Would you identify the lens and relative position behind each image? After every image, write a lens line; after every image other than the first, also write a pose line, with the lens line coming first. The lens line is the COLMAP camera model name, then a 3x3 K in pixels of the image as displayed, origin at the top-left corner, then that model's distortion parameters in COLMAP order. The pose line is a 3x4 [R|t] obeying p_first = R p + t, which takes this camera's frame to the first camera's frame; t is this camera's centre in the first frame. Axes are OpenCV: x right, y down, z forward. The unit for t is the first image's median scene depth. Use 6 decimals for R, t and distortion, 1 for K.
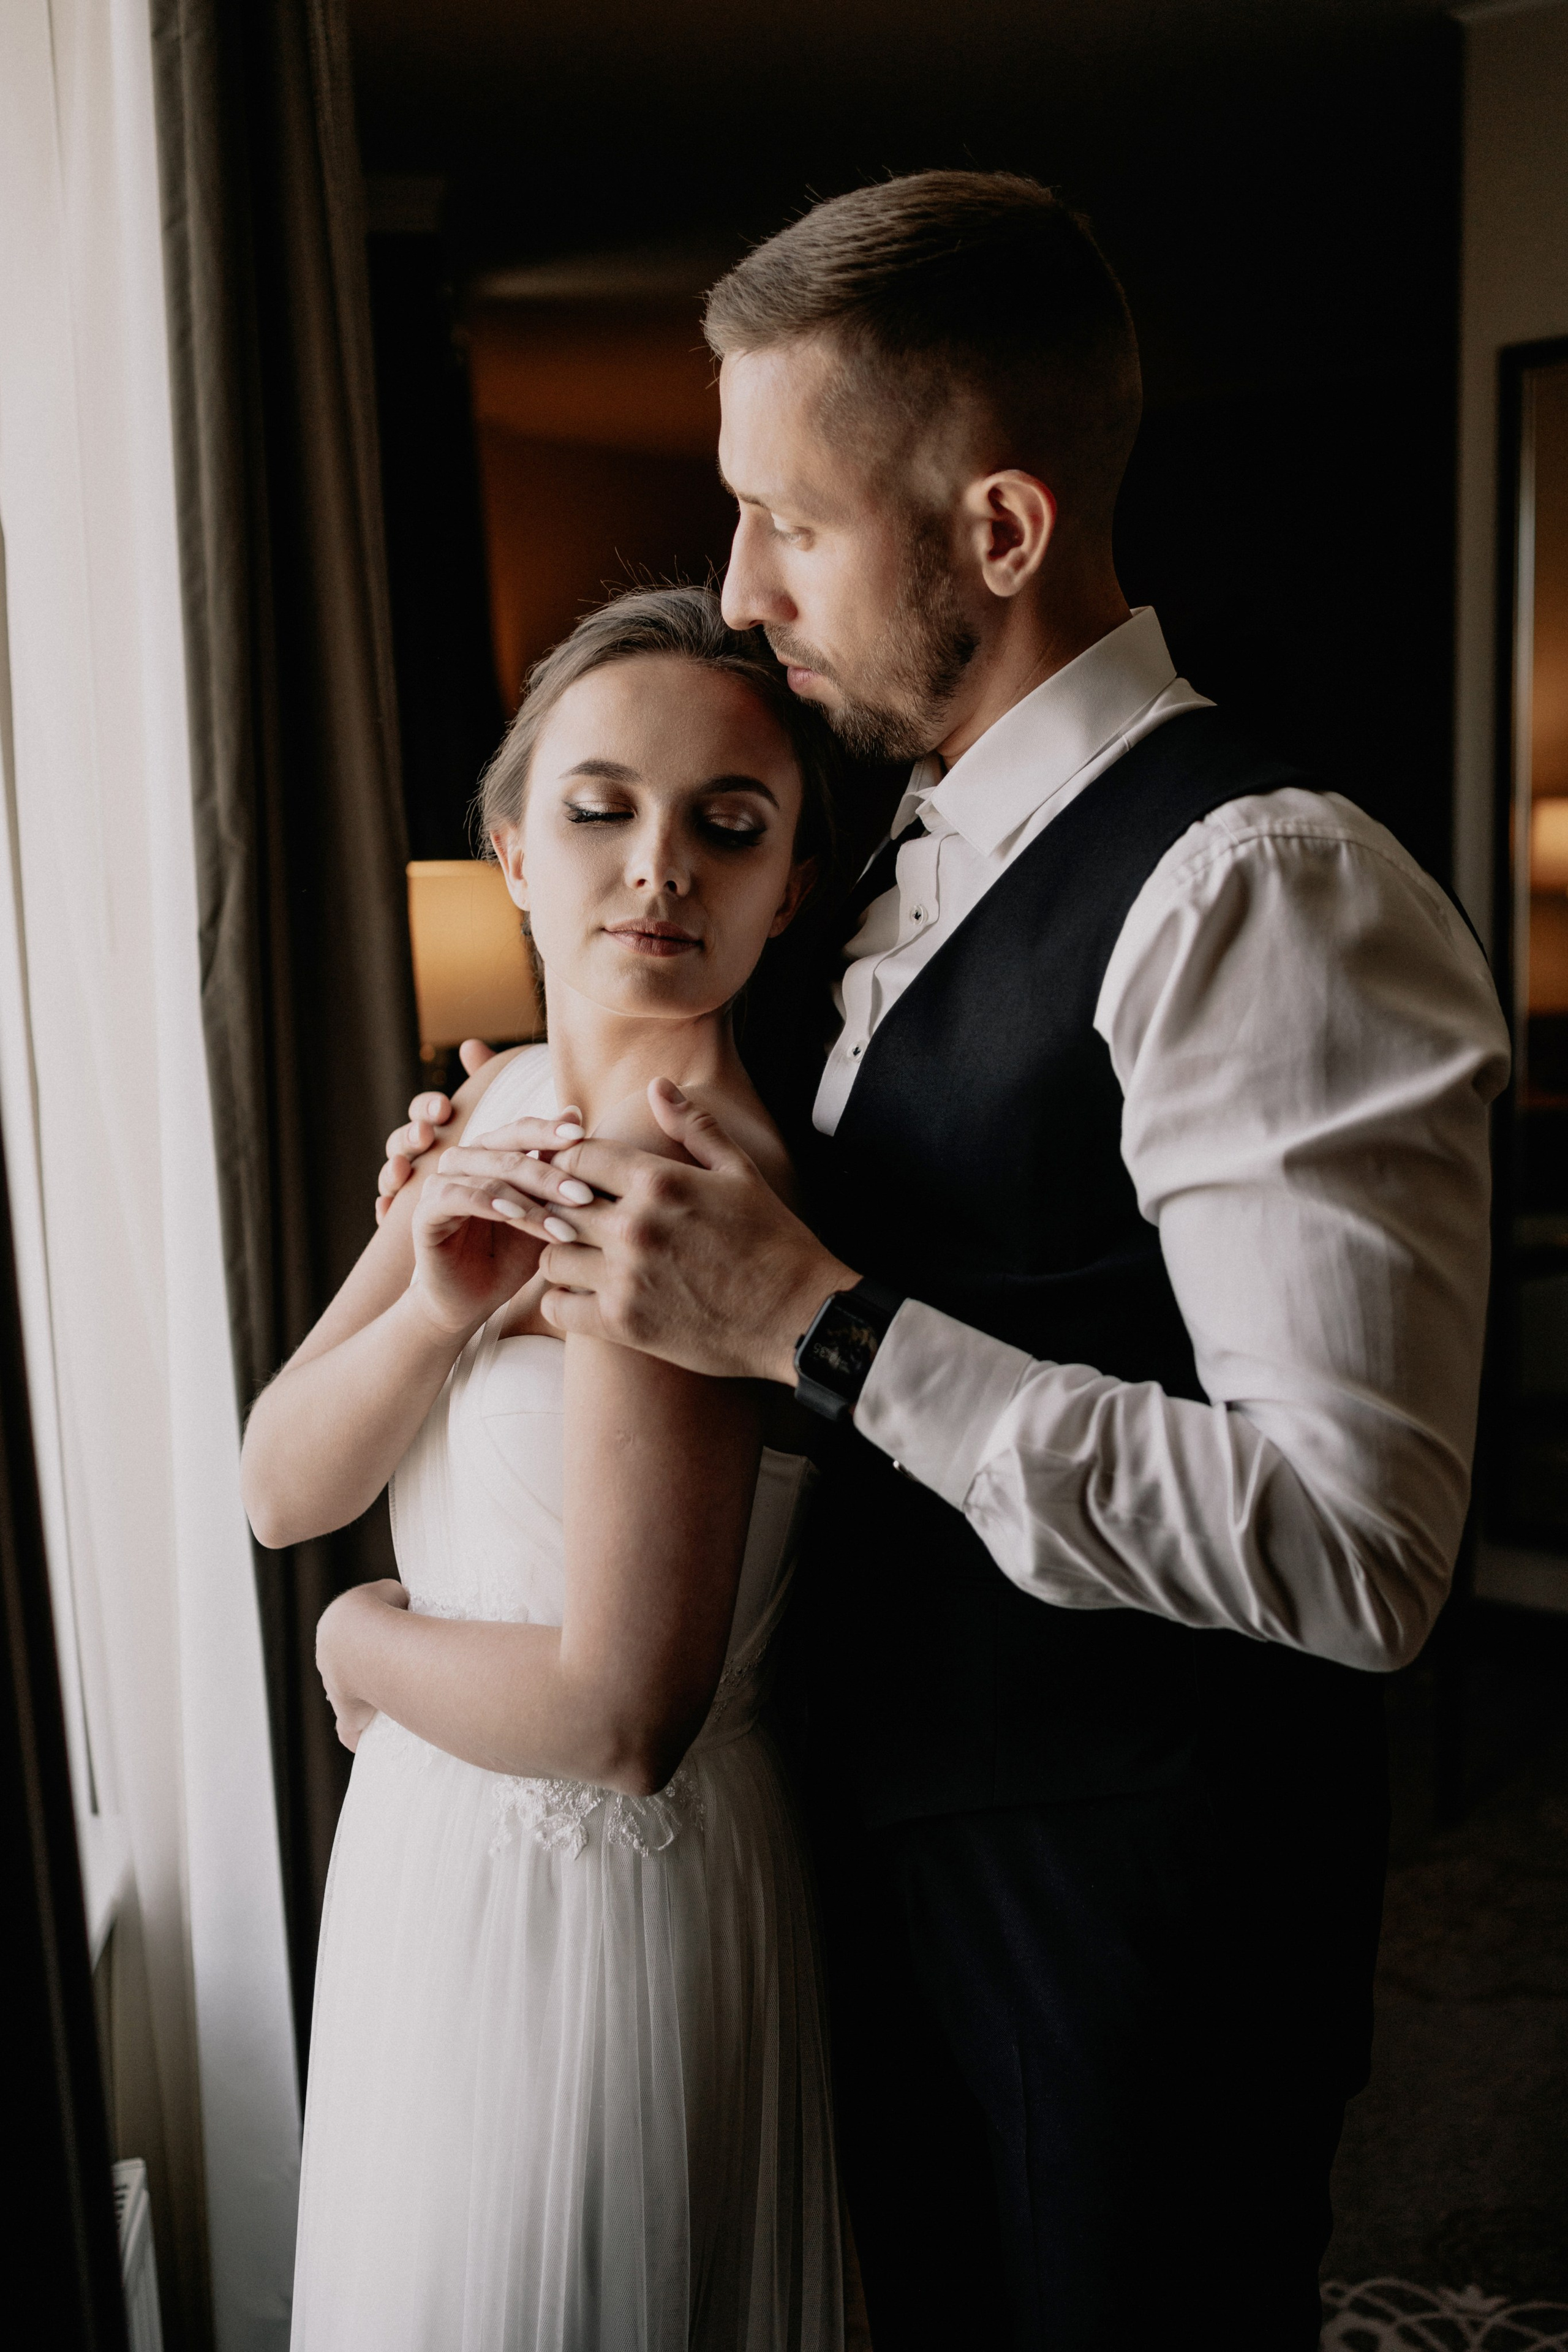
lens RADIAL K [[2371.8, 0, 784.0], [0, 2371.8, 1176.0], [0, 0, 1]] dist [-0.013530, 0.001434]
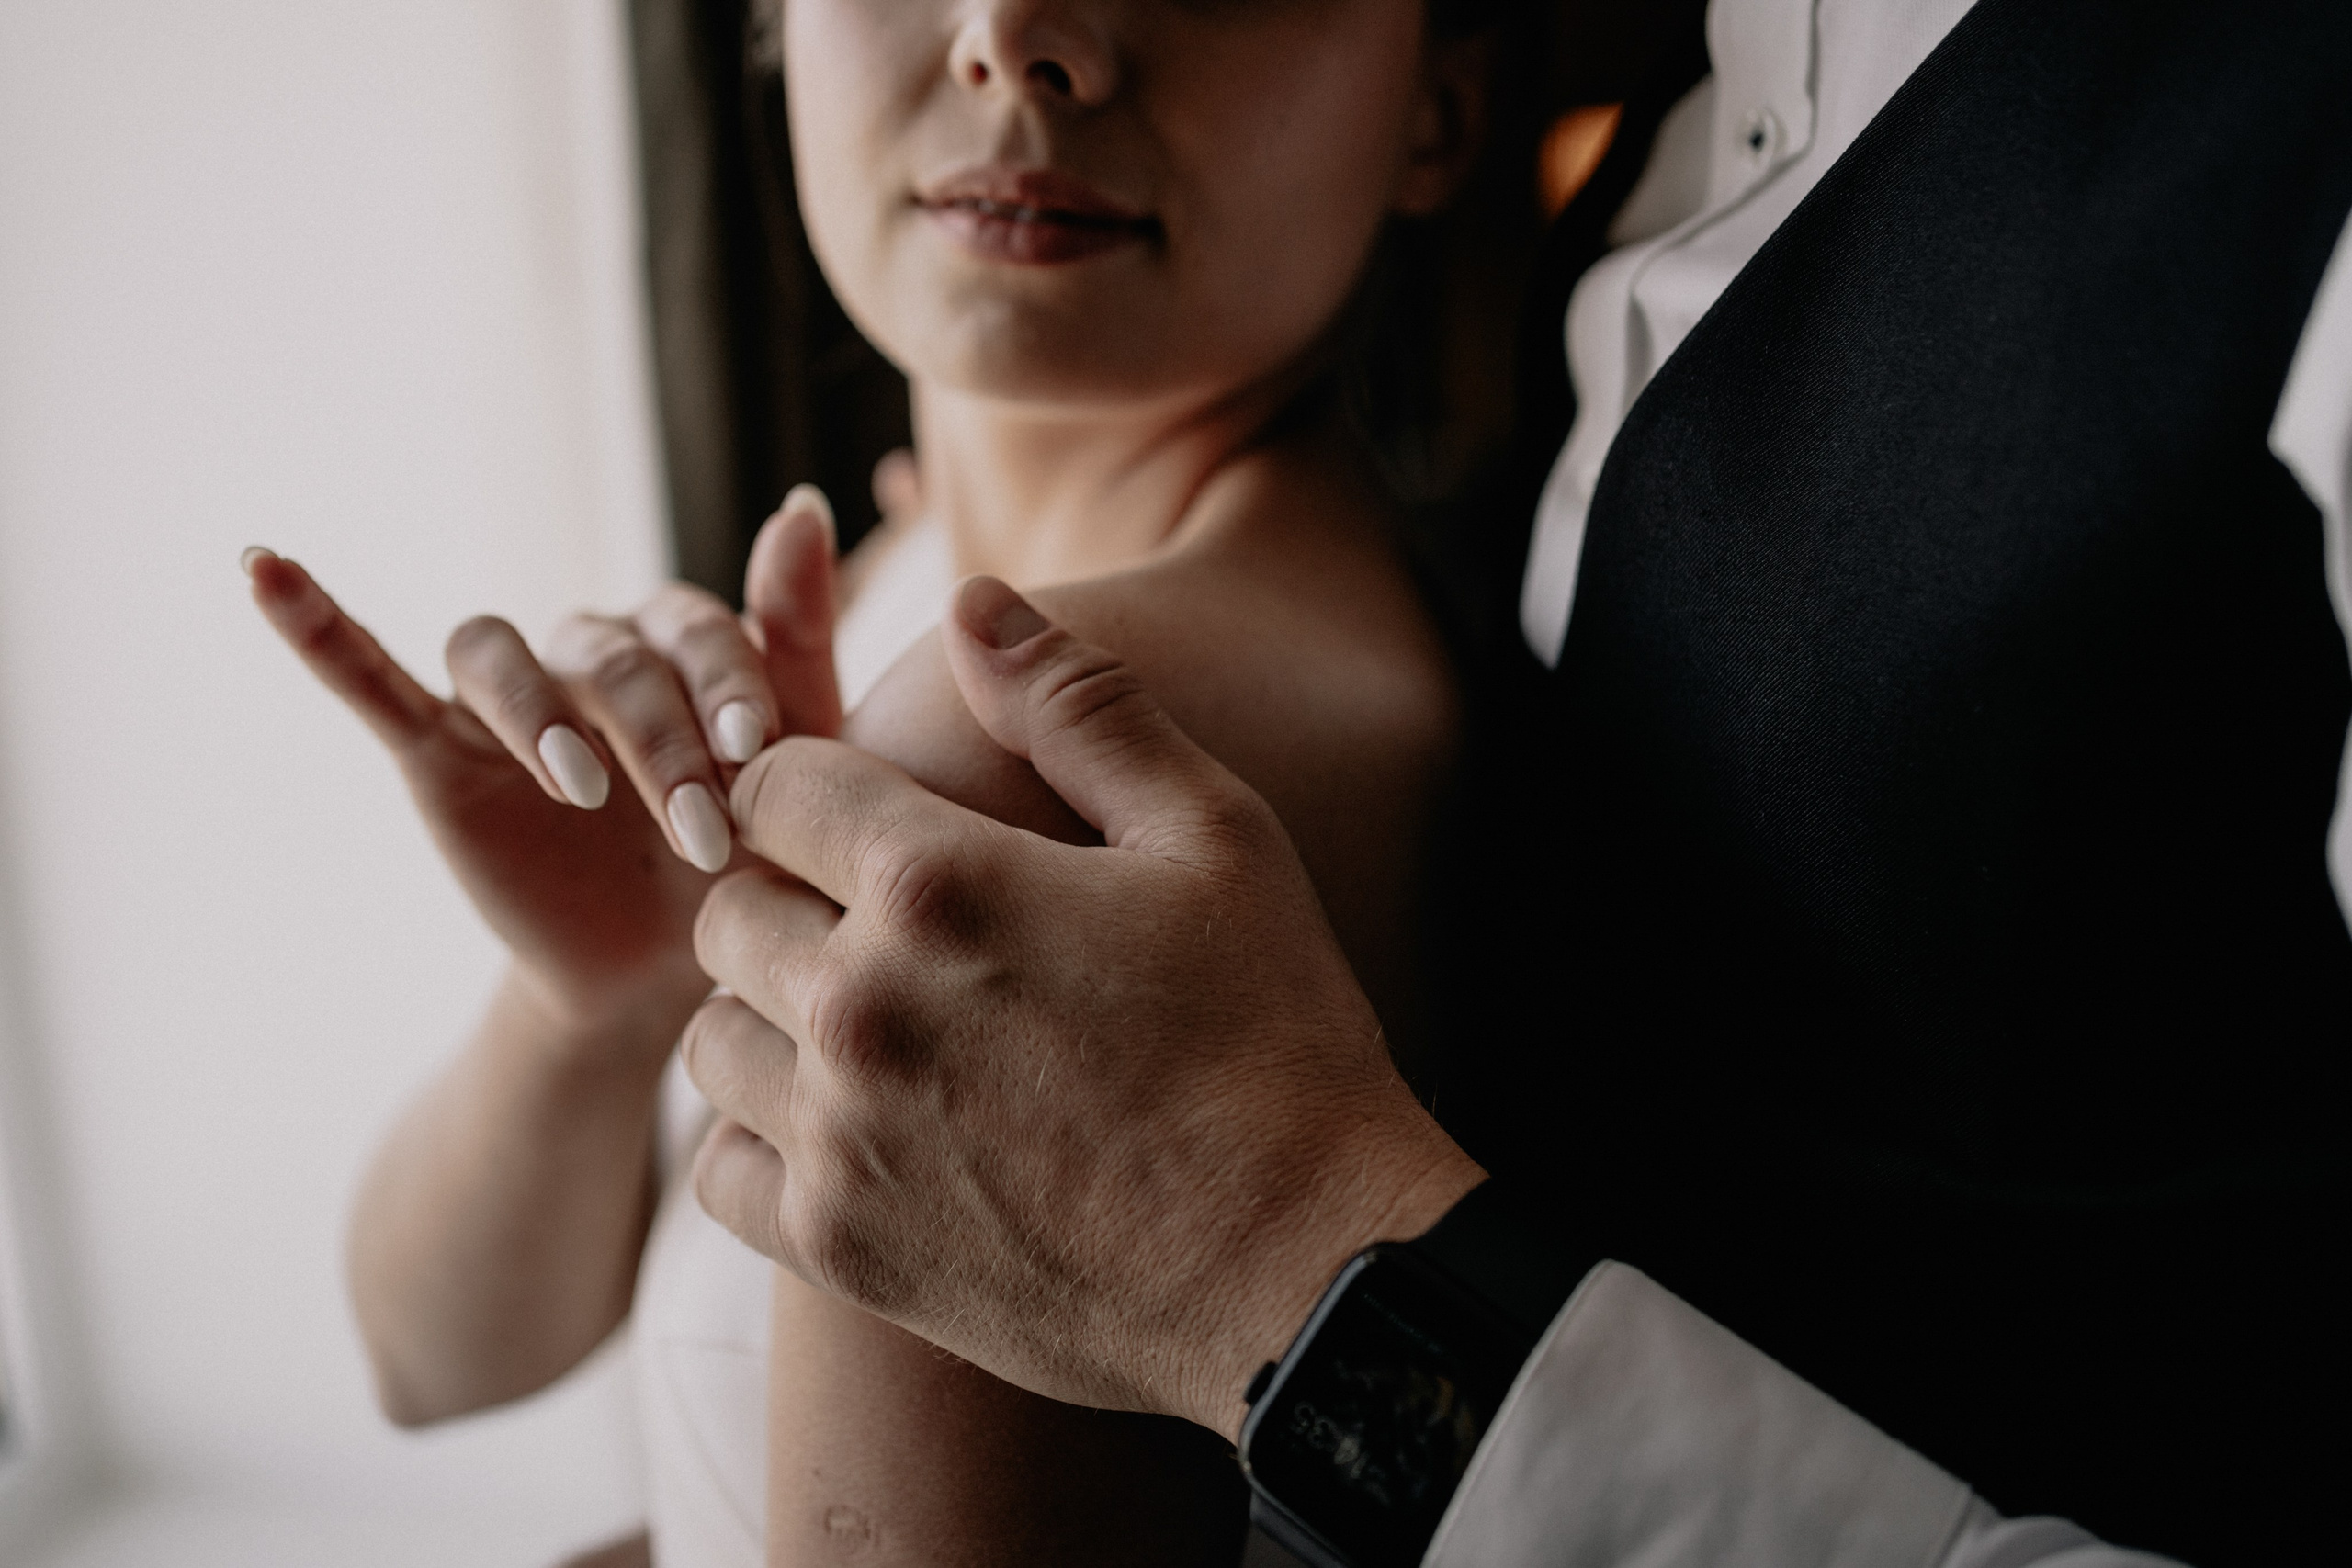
lens RADIAL K [[2371.6, 0, 1175.7], [0, 2371.6, 674.5], [0, 0, 1]] dist [-0.013530, 0.001434]
pose [[0.948801, 0.028608, -0.314577, 0.098296], [-0.005675, 0.997273, 0.073576, -0.057011], [0.315824, -0.068023, 0.946376, 0.667670]]
